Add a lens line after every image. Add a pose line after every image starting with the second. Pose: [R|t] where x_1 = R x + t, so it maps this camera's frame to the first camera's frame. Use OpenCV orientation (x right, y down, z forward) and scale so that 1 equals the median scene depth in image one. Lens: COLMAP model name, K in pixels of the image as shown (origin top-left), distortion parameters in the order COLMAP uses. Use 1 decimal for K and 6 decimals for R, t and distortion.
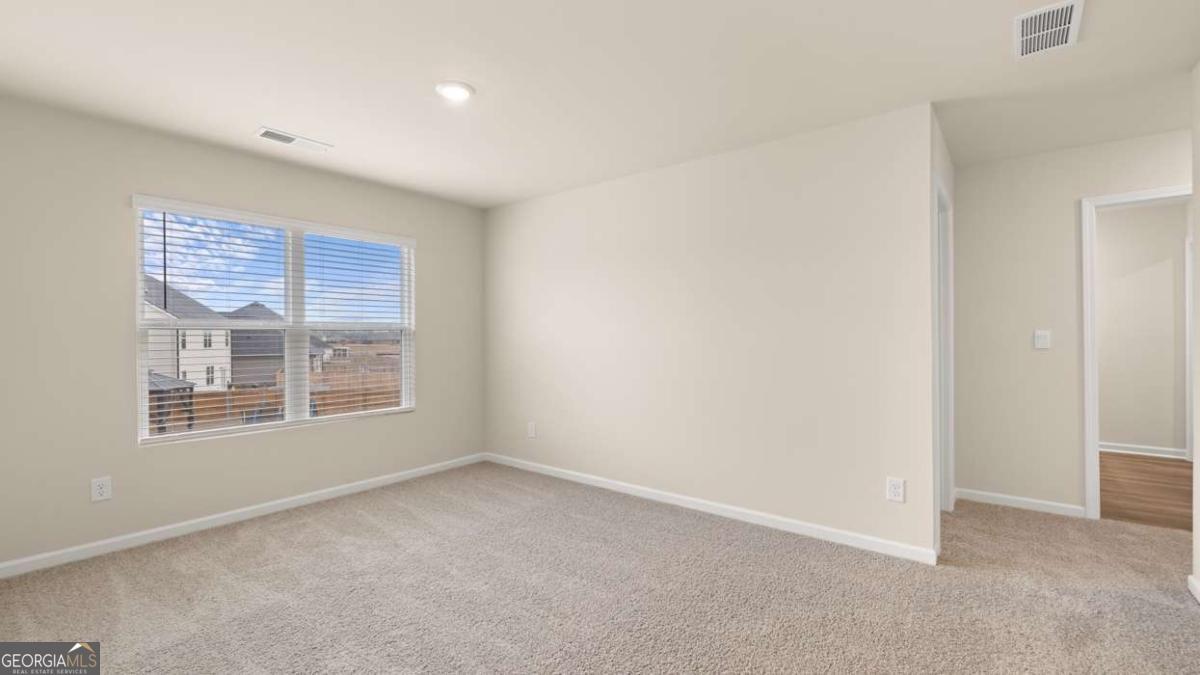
lens RADIAL K [[500.6, 0, 600.0], [0, 500.6, 337.5], [0, 0, 1]] dist [0.001393, 0.000451]
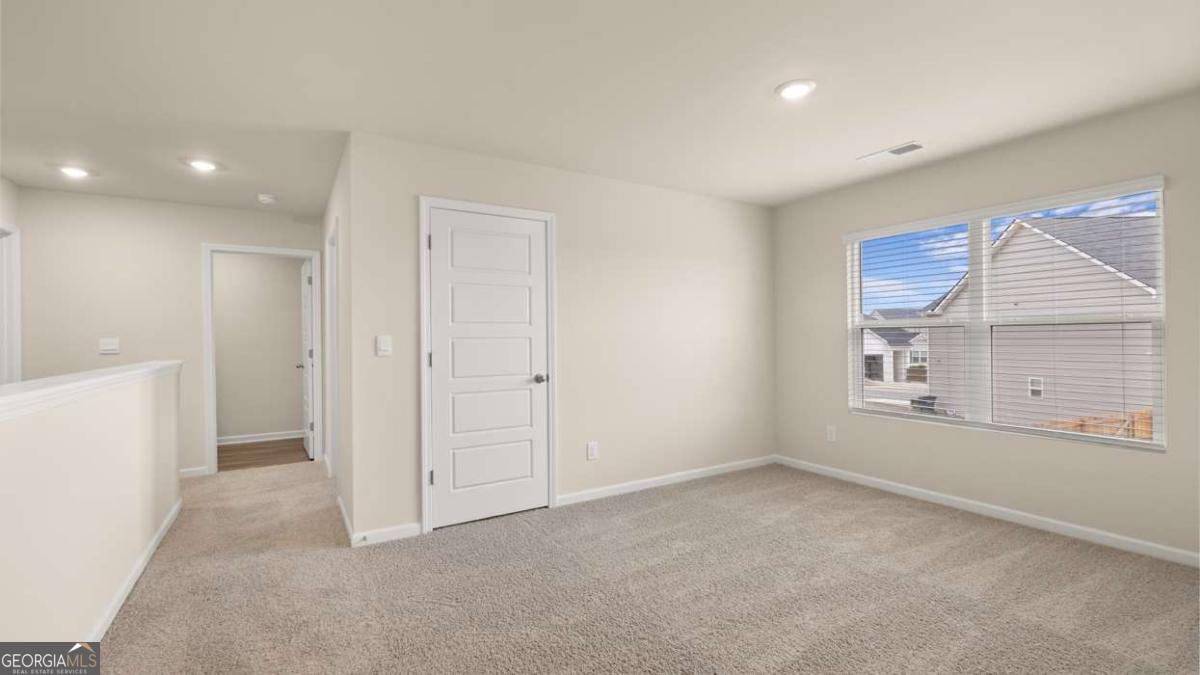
lens RADIAL K [[500.6, 0, 600.0], [0, 500.6, 337.5], [0, 0, 1]] dist [0.001393, 0.000451]
pose [[-0.315702, 0.006688, -0.948835, 0.617786], [0.005818, 0.999970, 0.005113, -0.004157], [0.948841, -0.003906, -0.315731, 0.745635]]
